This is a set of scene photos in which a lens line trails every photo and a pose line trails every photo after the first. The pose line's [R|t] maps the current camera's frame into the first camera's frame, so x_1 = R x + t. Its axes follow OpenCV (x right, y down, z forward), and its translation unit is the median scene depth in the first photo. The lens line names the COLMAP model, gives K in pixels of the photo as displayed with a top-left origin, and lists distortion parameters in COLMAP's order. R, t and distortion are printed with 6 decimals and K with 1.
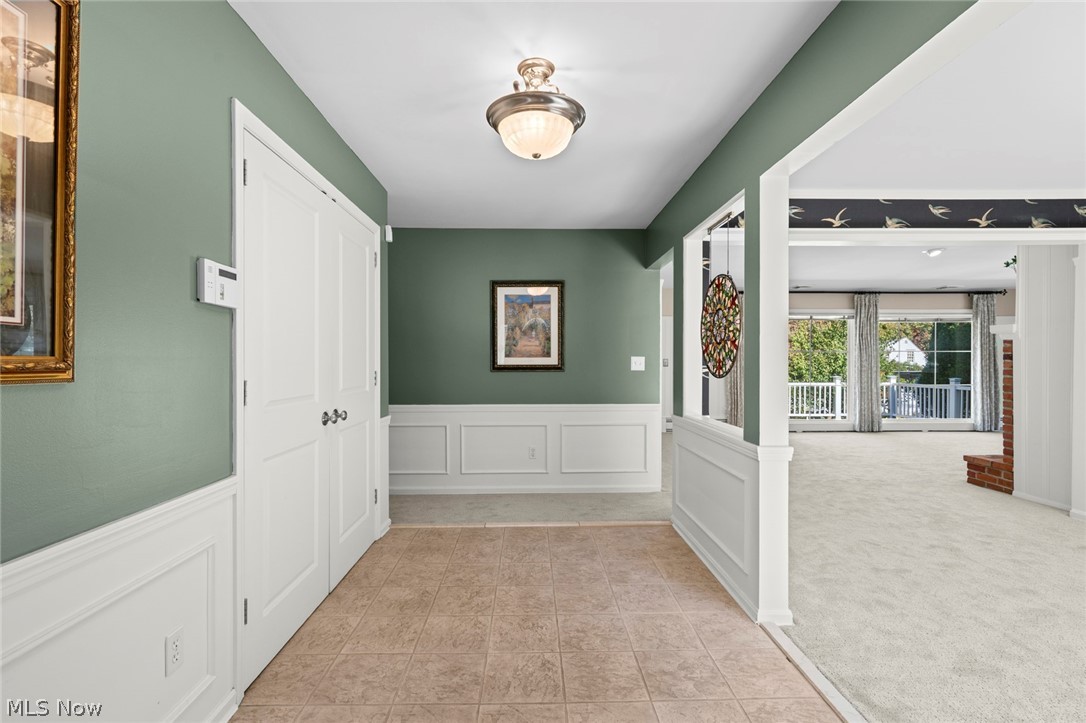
lens RADIAL K [[504.9, 0, 540.5], [0, 504.9, 360.8], [0, 0, 1]] dist [0.002034, 0.000096]
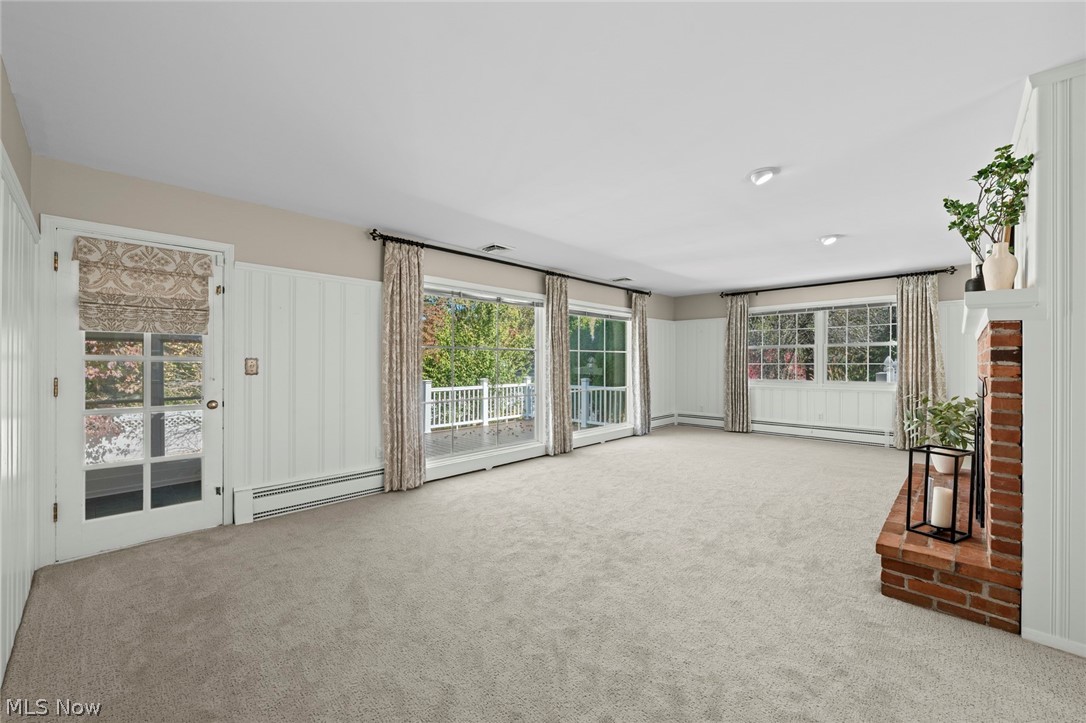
lens RADIAL K [[433.8, 0, 542.9], [0, 433.8, 360.4], [0, 0, 1]] dist [0.000967, -0.000359]
pose [[0.710176, 0.001891, 0.704022, 0.161337], [-0.000803, 0.999998, -0.001876, -0.001013], [-0.704024, 0.000767, 0.710176, 0.545833]]
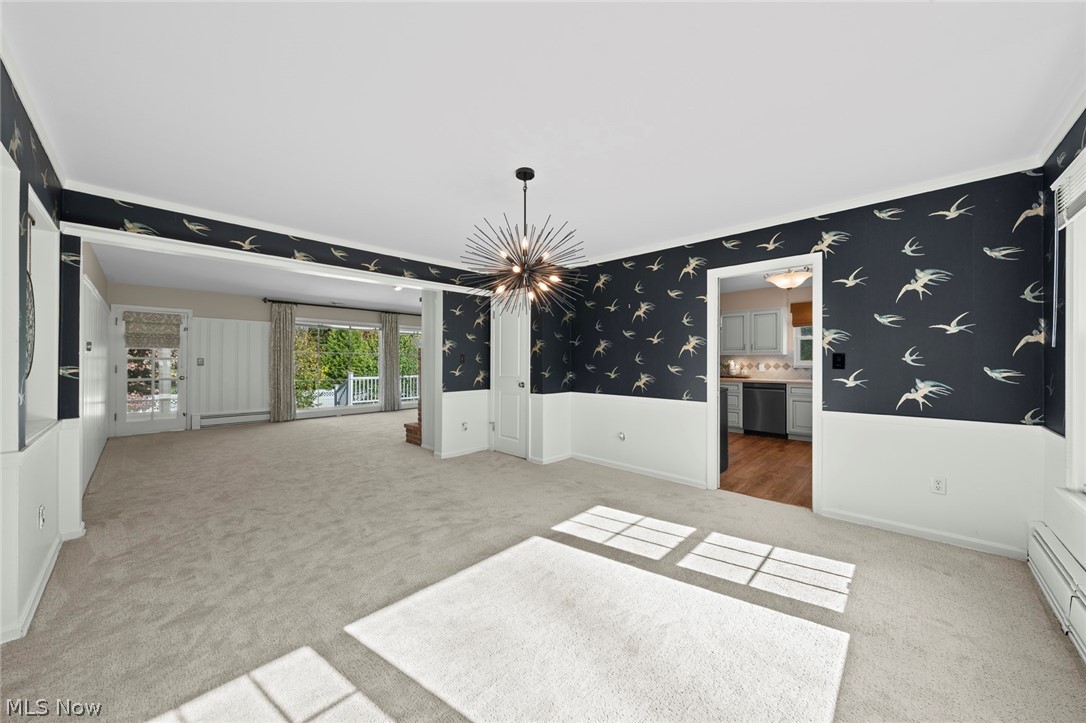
lens RADIAL K [[385.3, 0, 540.4], [0, 385.3, 358.8], [0, 0, 1]] dist [0.002035, 0.000021]
pose [[0.707789, 0.006552, 0.706393, 0.183691], [-0.004841, 0.999978, -0.004424, -0.002470], [-0.706407, -0.000288, 0.707806, -0.059396]]
